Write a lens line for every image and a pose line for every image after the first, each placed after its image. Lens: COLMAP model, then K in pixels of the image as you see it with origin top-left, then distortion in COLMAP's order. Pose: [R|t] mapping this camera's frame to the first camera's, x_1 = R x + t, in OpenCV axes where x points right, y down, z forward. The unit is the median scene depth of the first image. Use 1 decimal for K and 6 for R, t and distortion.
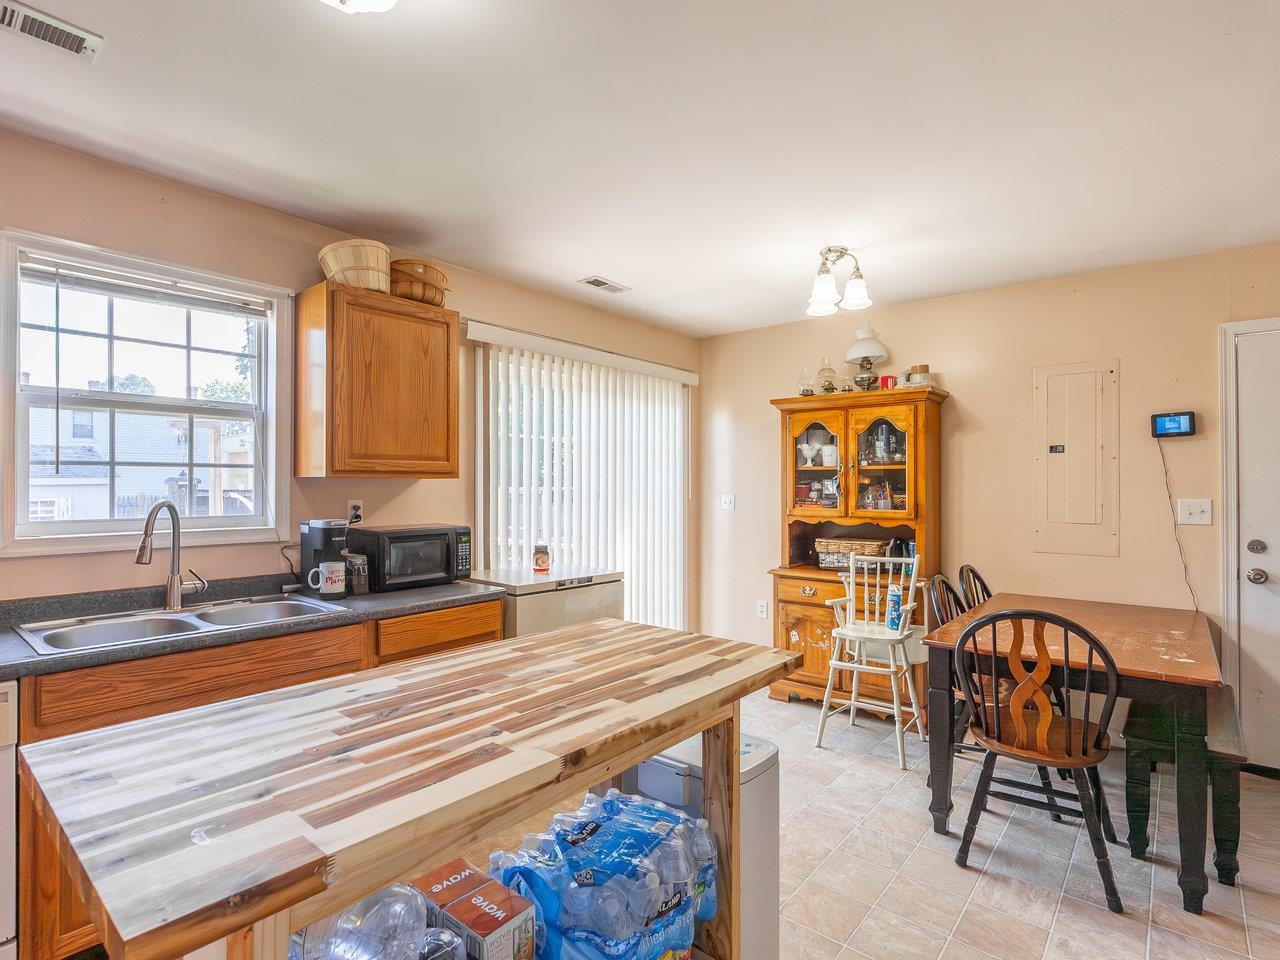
lens RADIAL K [[656.6, 0, 645.3], [0, 656.6, 480.2], [0, 0, 1]] dist [-0.006971, -0.000485]
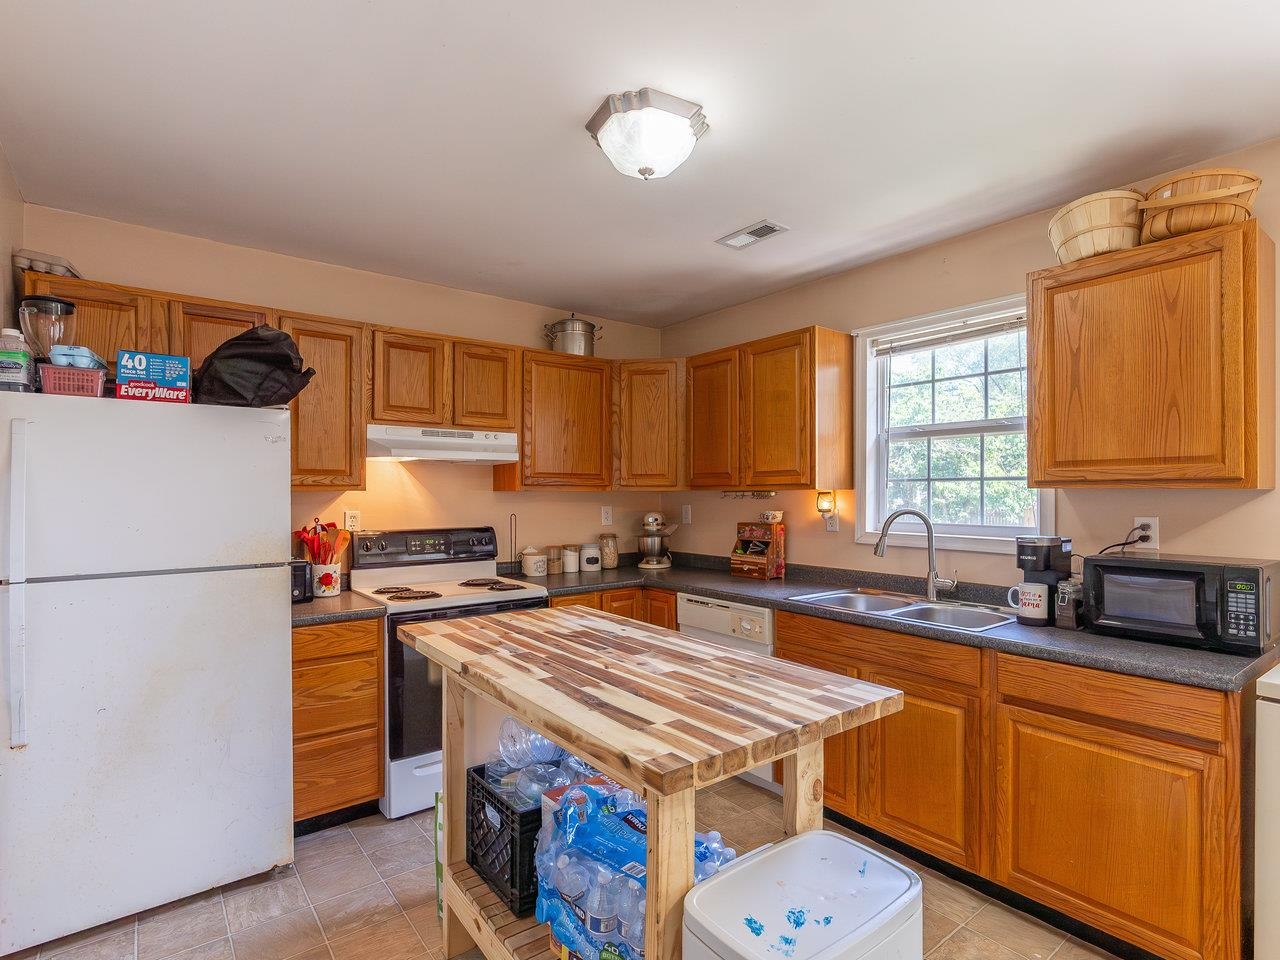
lens RADIAL K [[656.6, 0, 647.0], [0, 656.6, 486.6], [0, 0, 1]] dist [-0.006971, -0.000485]
pose [[-0.223158, -0.008531, -0.974745, 0.868304], [0.005498, 0.999935, -0.010010, -0.002891], [0.974767, -0.007593, -0.223096, 1.144100]]
